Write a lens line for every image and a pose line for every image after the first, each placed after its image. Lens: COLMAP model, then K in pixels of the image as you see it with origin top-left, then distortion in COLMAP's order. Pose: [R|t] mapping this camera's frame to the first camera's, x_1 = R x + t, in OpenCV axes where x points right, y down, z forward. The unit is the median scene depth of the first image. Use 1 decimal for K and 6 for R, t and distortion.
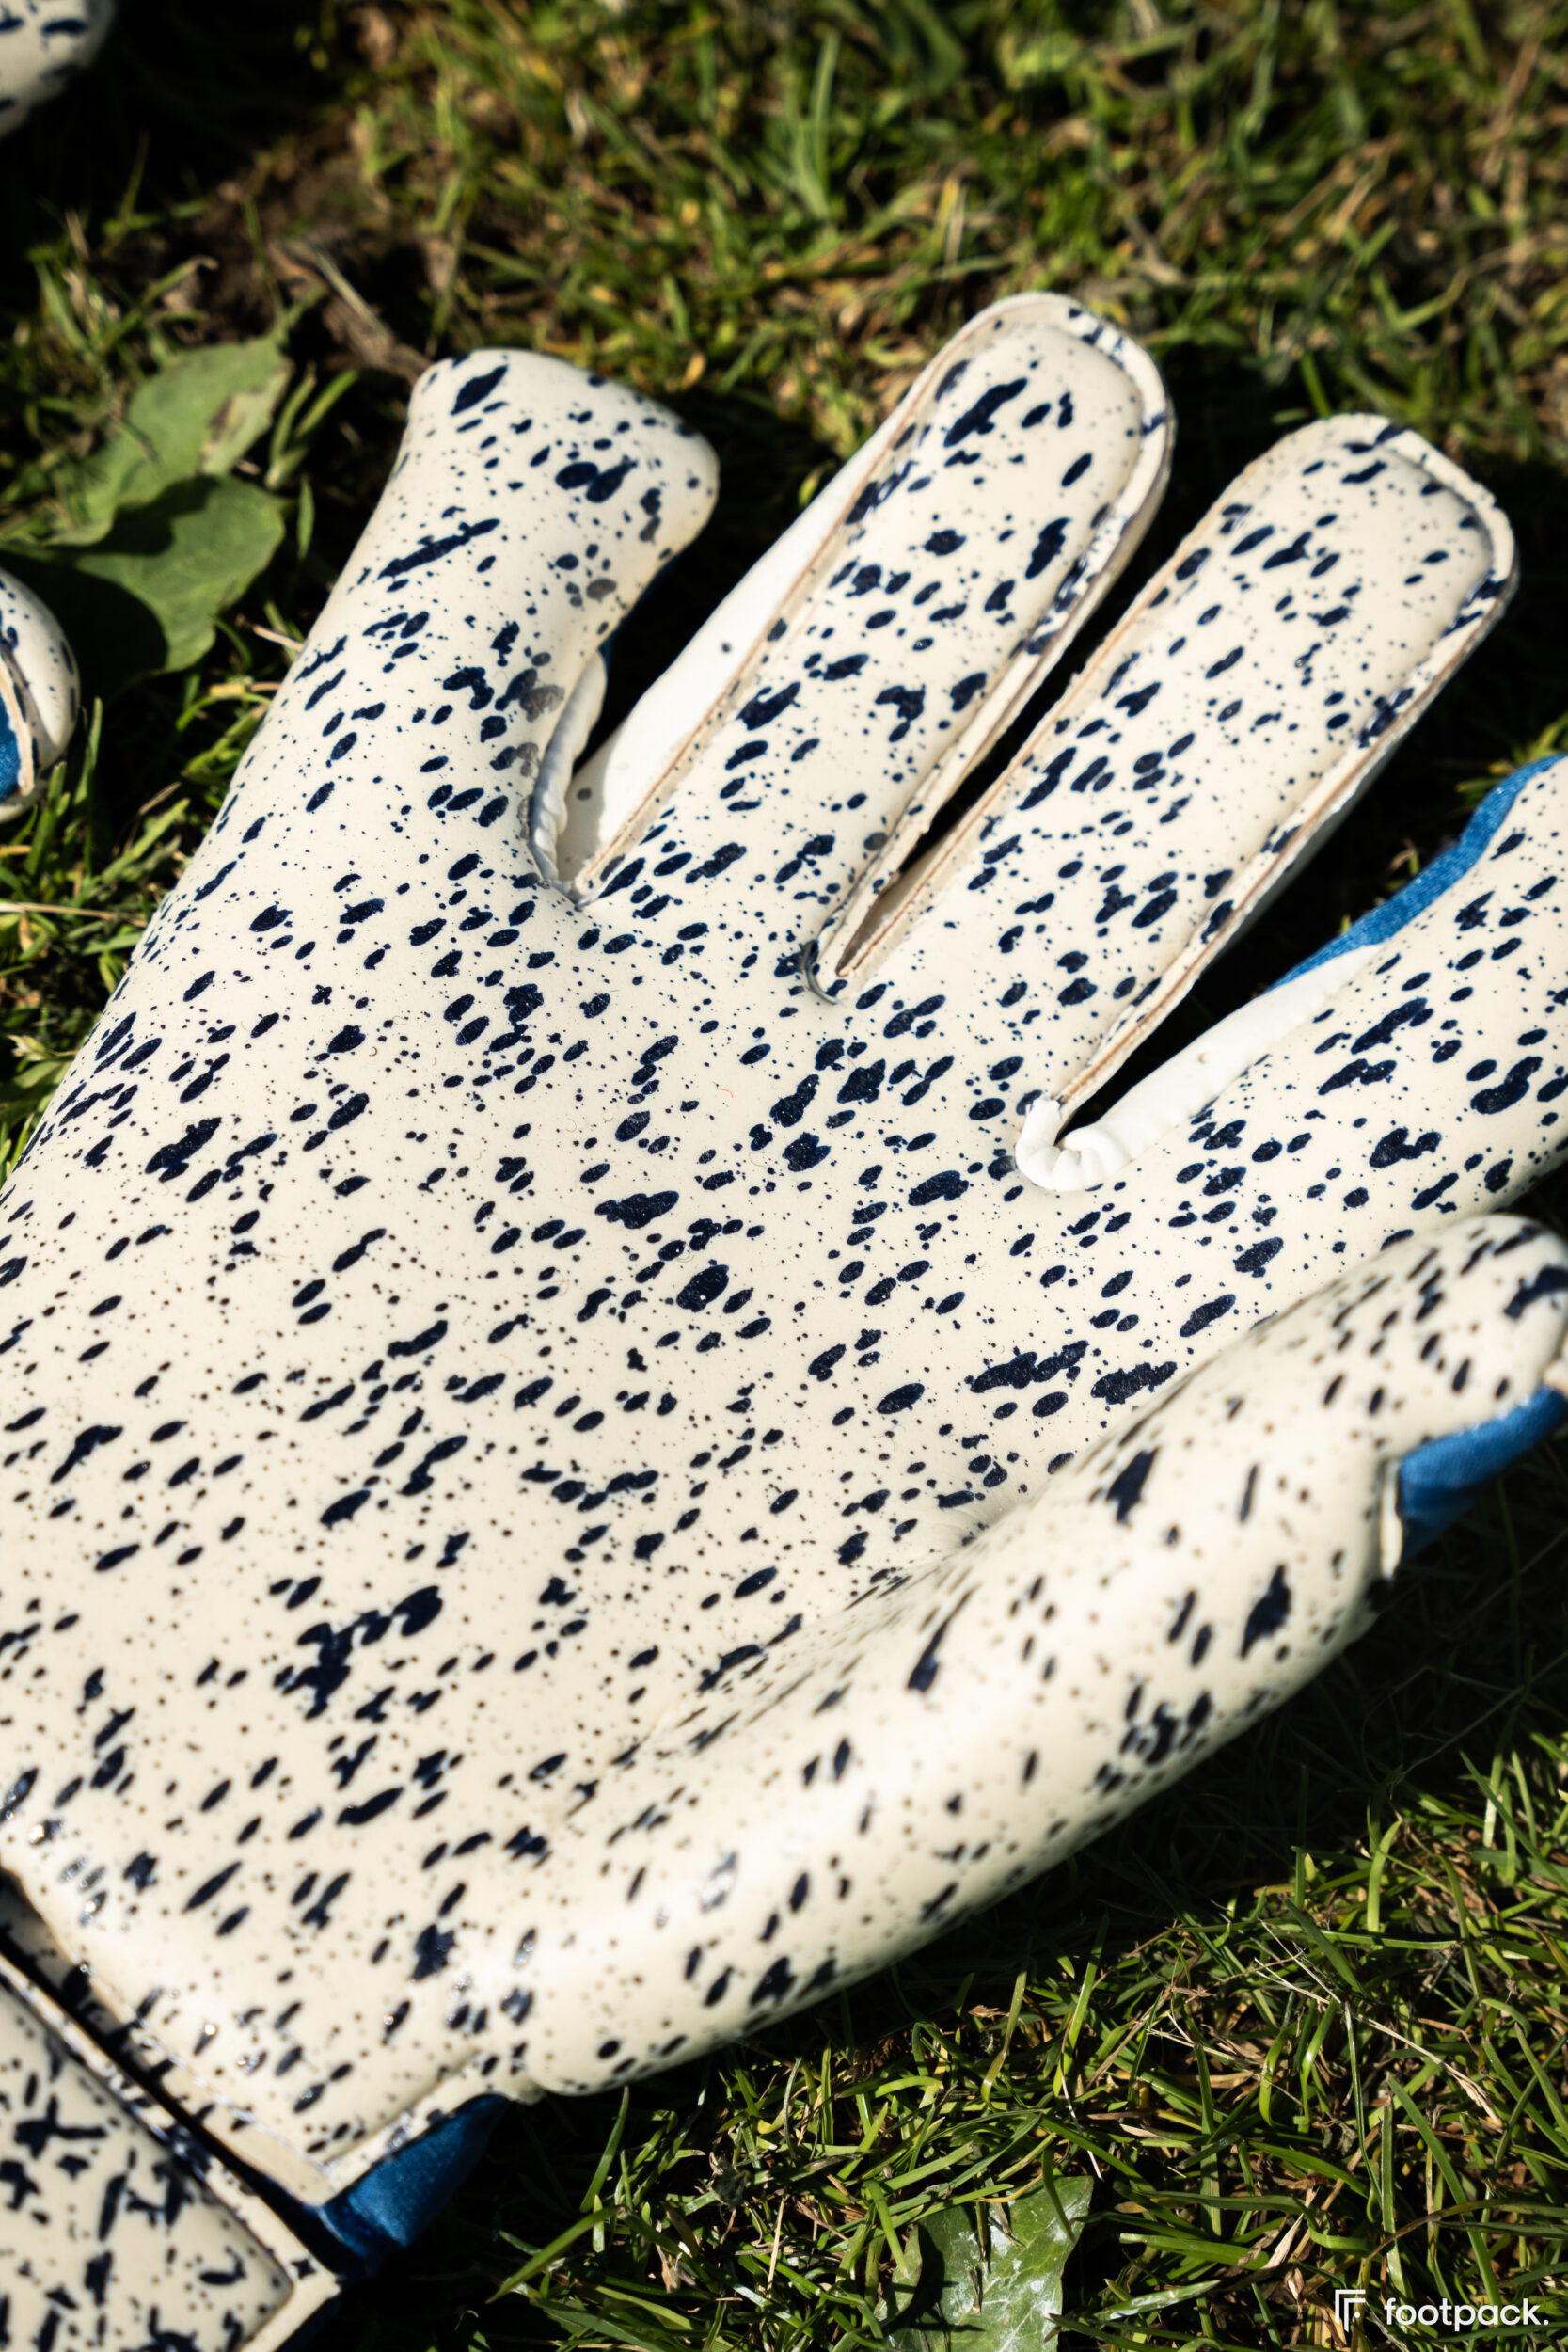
lens RADIAL K [[6821.1, 0, 782.5], [0, 6821.1, 1176.4], [0, 0, 1]] dist [0.170689, 0.000000]
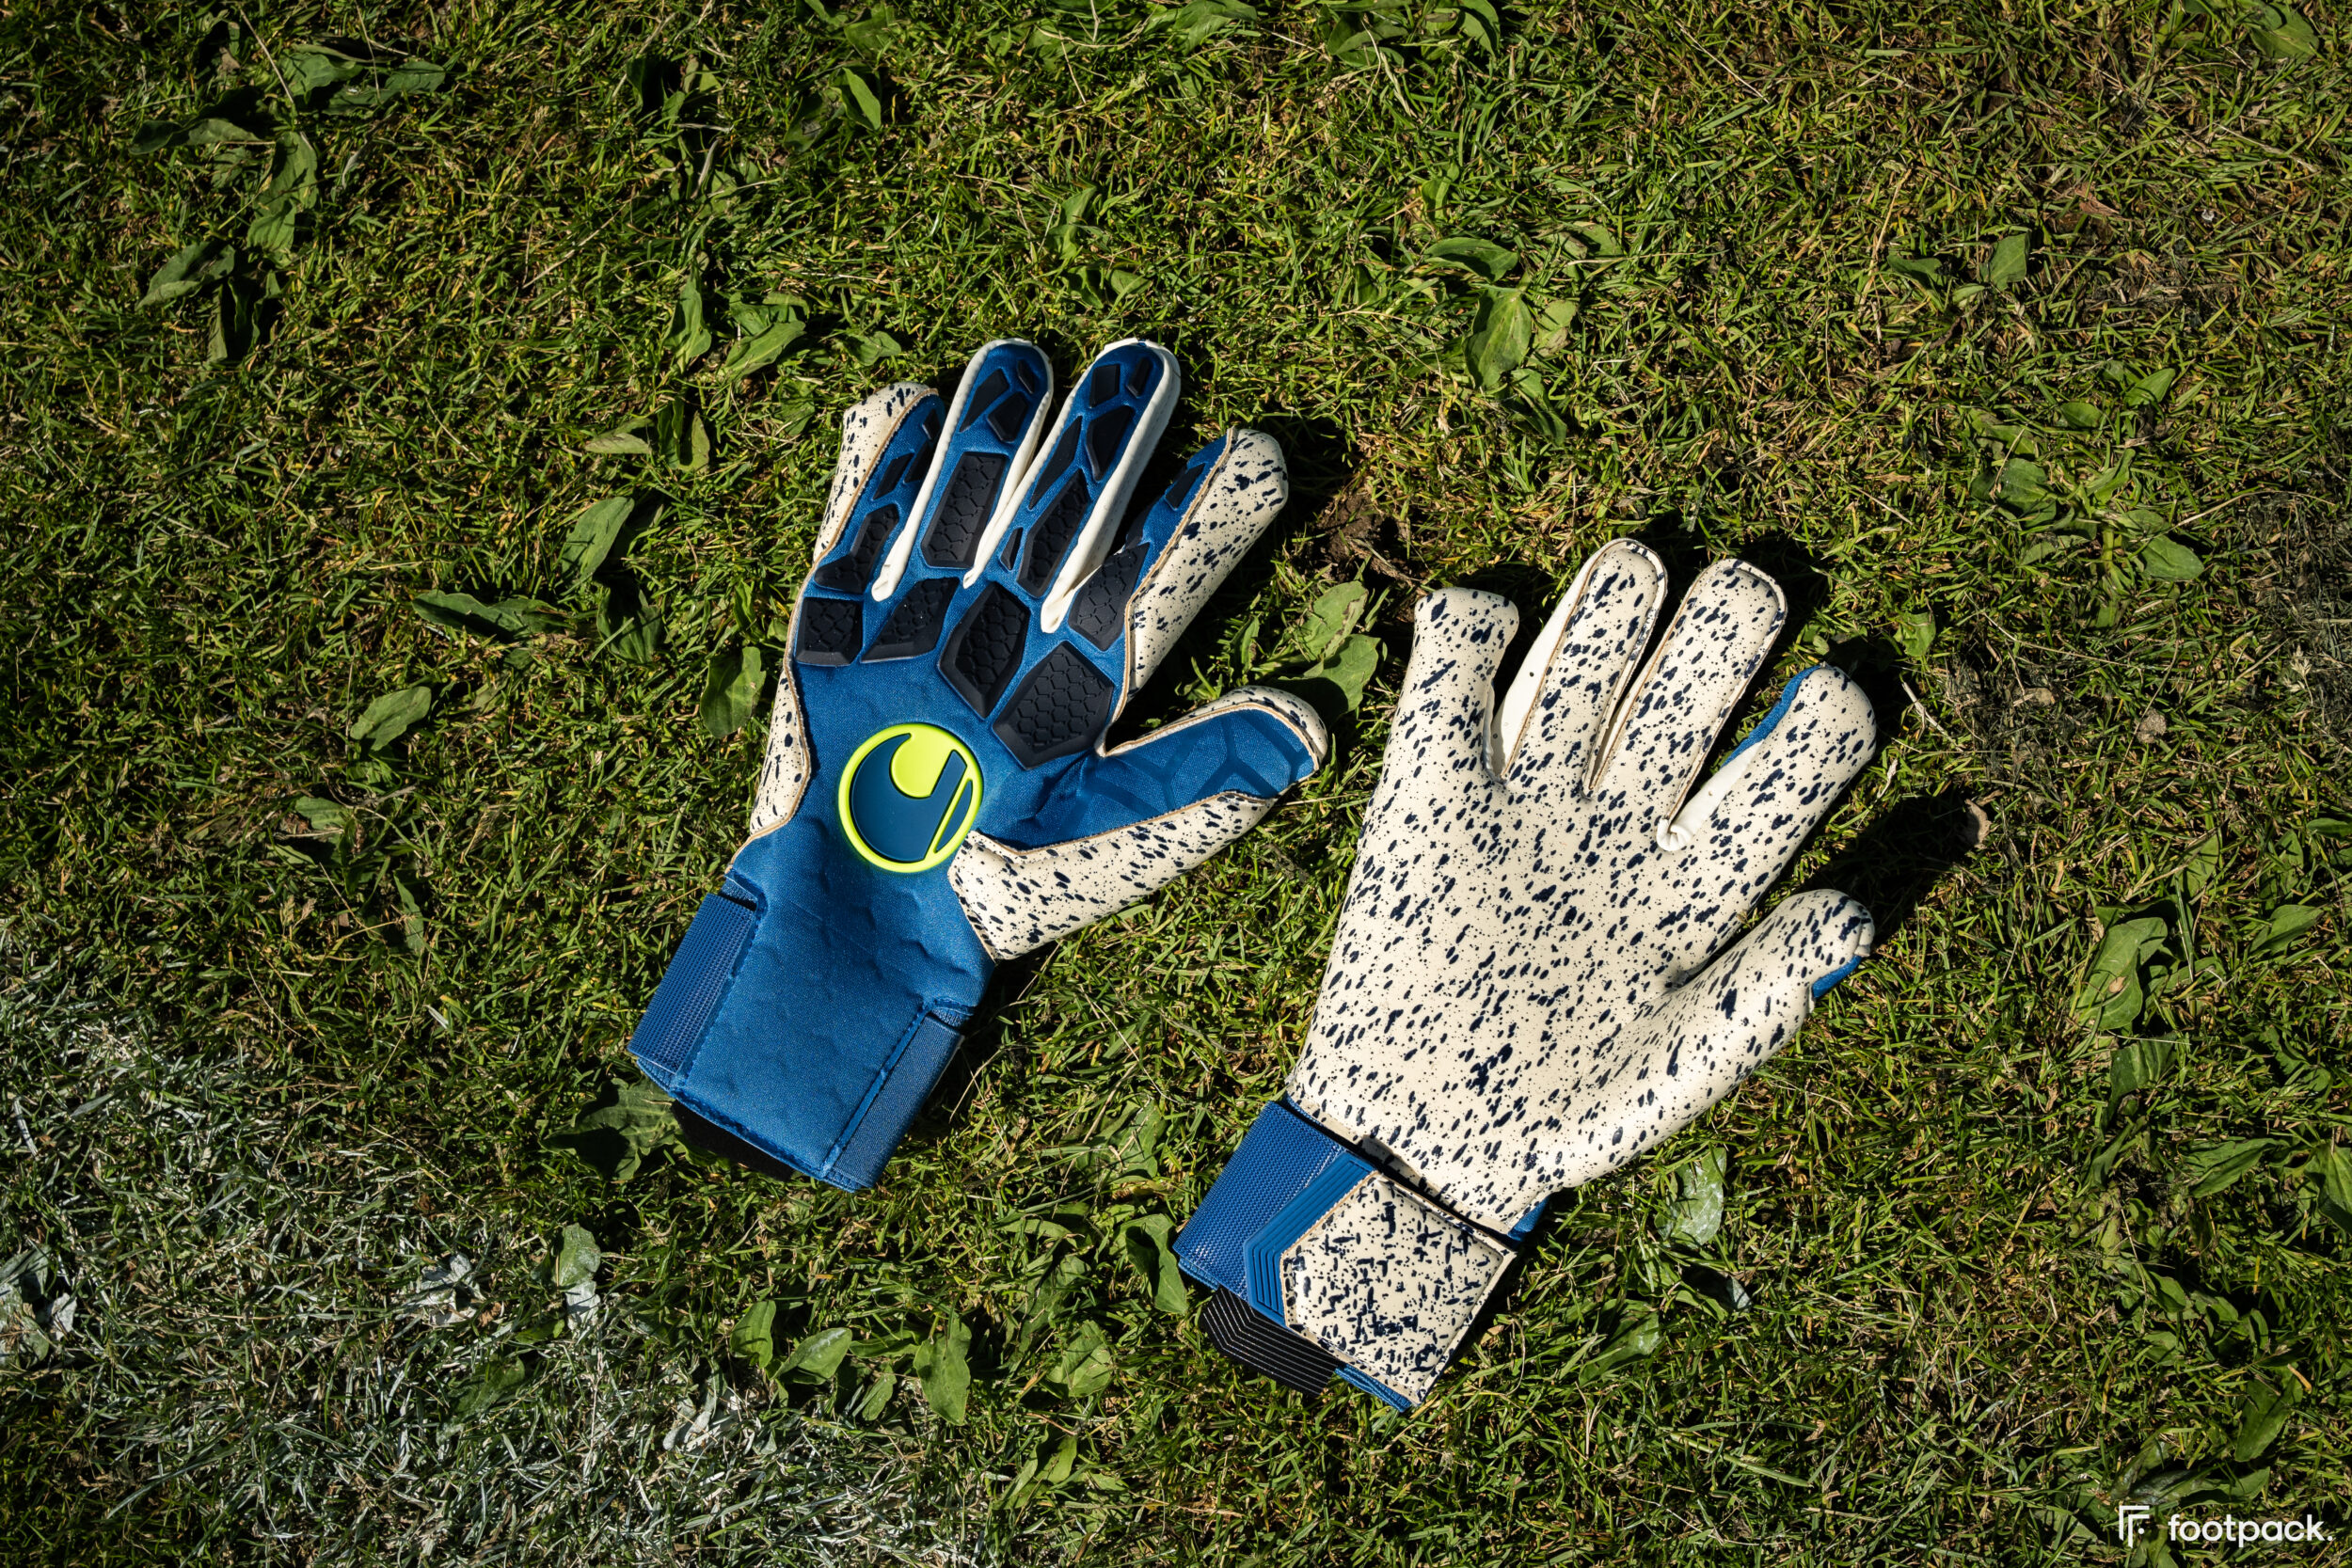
lens RADIAL K [[2460.0, 0, 1176.1], [0, 2460.0, 784.0], [0, 0, 1]] dist [-0.157683, 0.000000]
pose [[0.981280, -0.166471, -0.096835, -0.068770], [0.187640, 0.939652, 0.286085, -0.389858], [0.043366, -0.298899, 0.953299, -0.057785]]
